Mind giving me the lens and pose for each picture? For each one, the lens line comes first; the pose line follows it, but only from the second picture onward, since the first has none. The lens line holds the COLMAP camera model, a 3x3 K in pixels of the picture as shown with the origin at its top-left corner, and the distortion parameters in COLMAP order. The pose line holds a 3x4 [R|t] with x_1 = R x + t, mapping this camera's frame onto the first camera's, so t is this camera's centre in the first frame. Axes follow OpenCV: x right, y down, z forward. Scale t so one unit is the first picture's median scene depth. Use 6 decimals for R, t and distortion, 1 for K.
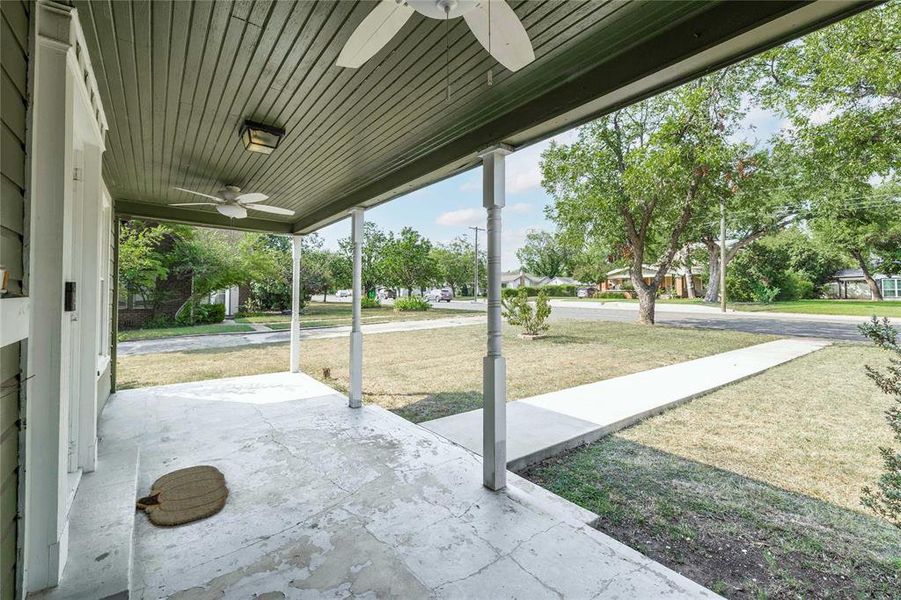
lens RADIAL K [[381.2, 0, 441.9], [0, 381.2, 292.6], [0, 0, 1]] dist [0.001903, 0.000075]
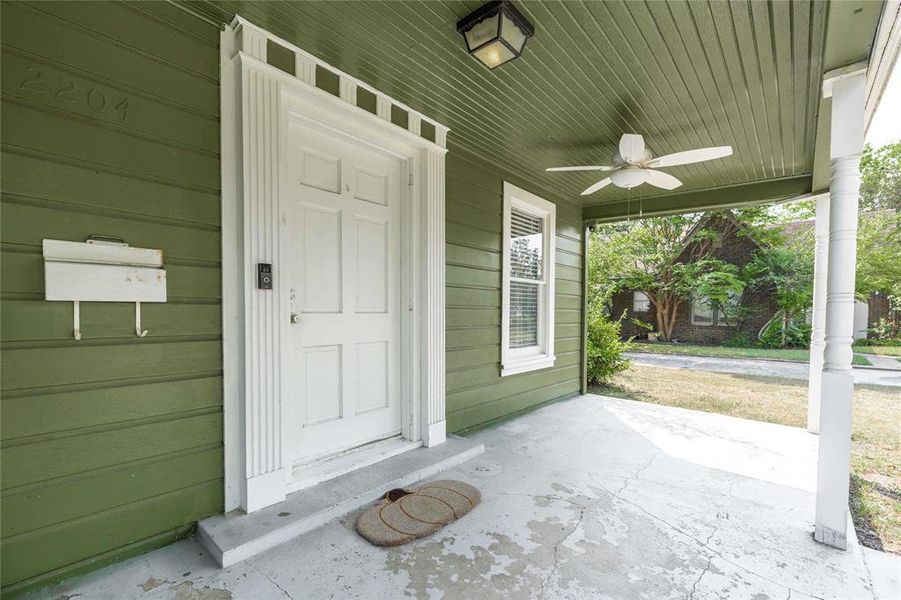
lens RADIAL K [[386.9, 0, 450.6], [0, 386.9, 315.9], [0, 0, 1]] dist [0.001386, 0.000170]
pose [[0.198775, 0.013339, -0.979954, 0.136888], [-0.007701, 0.999898, 0.012048, 0.049635], [0.980015, 0.005151, 0.198857, 0.587368]]
